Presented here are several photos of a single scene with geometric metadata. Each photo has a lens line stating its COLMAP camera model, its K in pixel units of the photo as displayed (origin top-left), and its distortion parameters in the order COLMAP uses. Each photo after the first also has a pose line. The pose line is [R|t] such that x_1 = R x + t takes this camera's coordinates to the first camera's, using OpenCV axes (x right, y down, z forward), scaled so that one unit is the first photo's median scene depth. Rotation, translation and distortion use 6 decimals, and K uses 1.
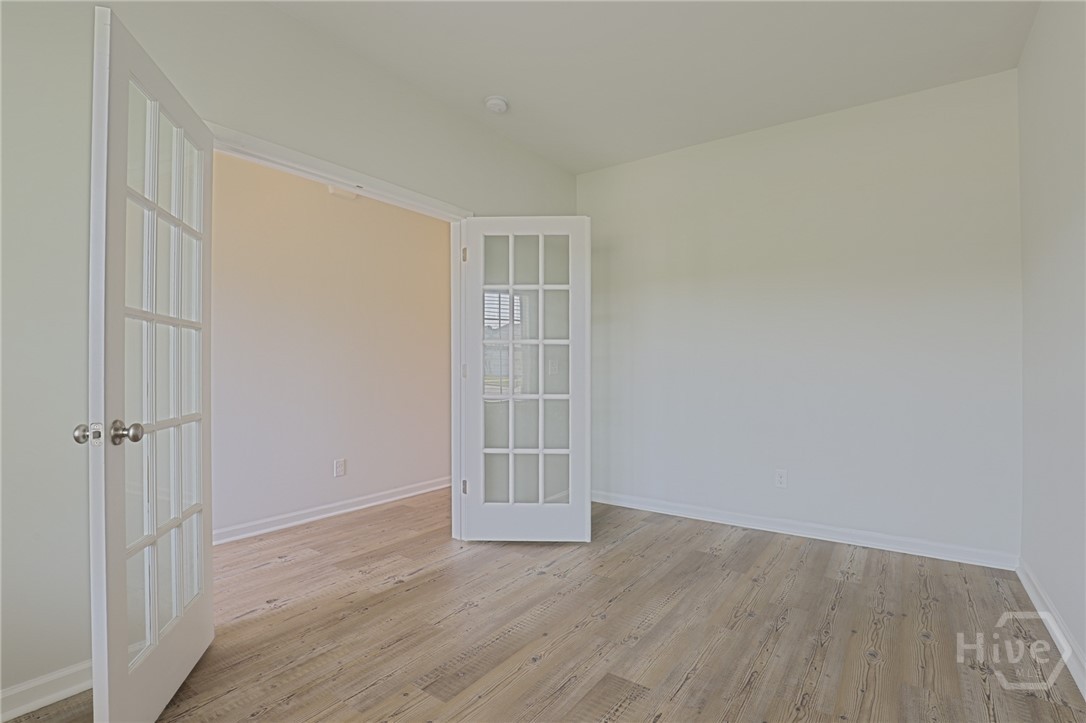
lens RADIAL K [[517.7, 0, 546.4], [0, 517.7, 364.3], [0, 0, 1]] dist [-0.033631, 0.000251]
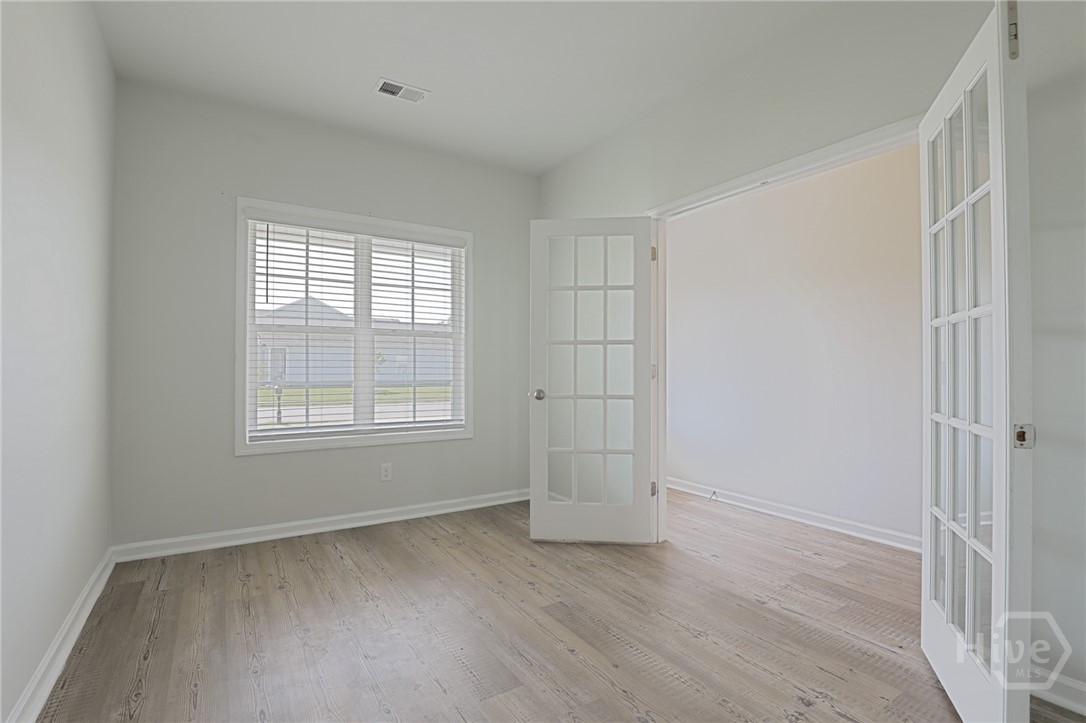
lens RADIAL K [[517.7, 0, 546.4], [0, 517.7, 364.3], [0, 0, 1]] dist [-0.033631, 0.000251]
pose [[-0.372347, -0.005009, -0.928080, 0.646489], [0.003493, 0.999971, -0.006798, 0.004586], [0.928087, -0.005773, -0.372318, 0.906015]]
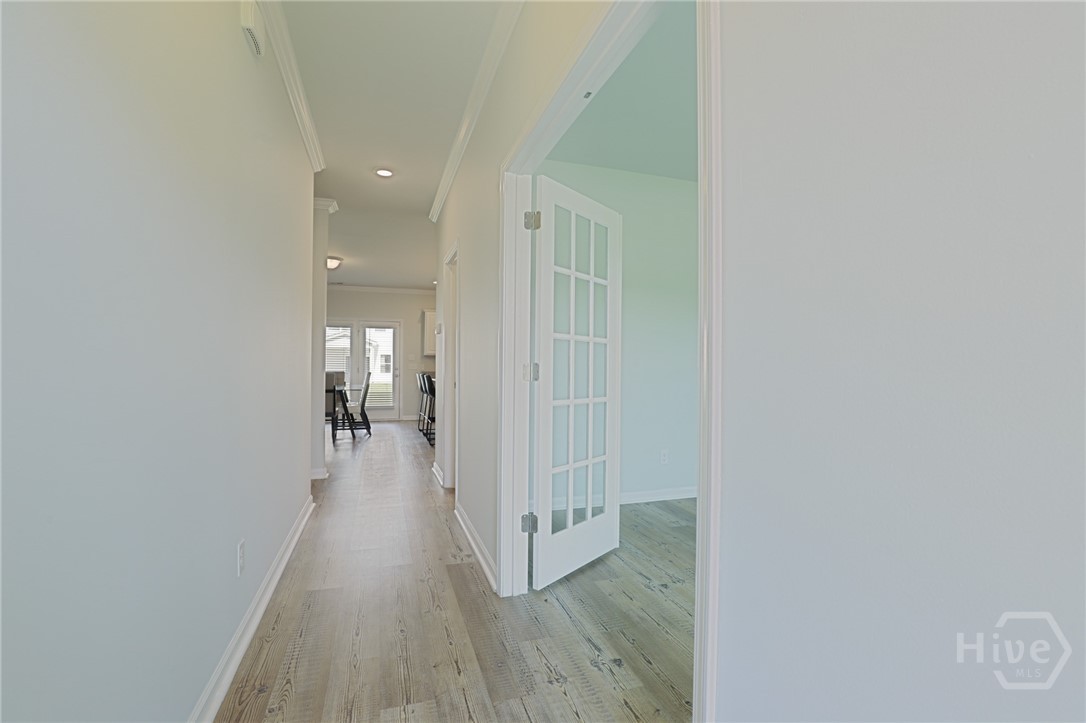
lens RADIAL K [[498.9, 0, 559.7], [0, 498.9, 362.6], [0, 0, 1]] dist [0.000511, 0.000063]
pose [[0.581247, 0.014664, 0.813595, -0.841720], [-0.012708, 0.999879, -0.008942, 0.006272], [-0.813628, -0.005141, 0.581363, 0.604124]]
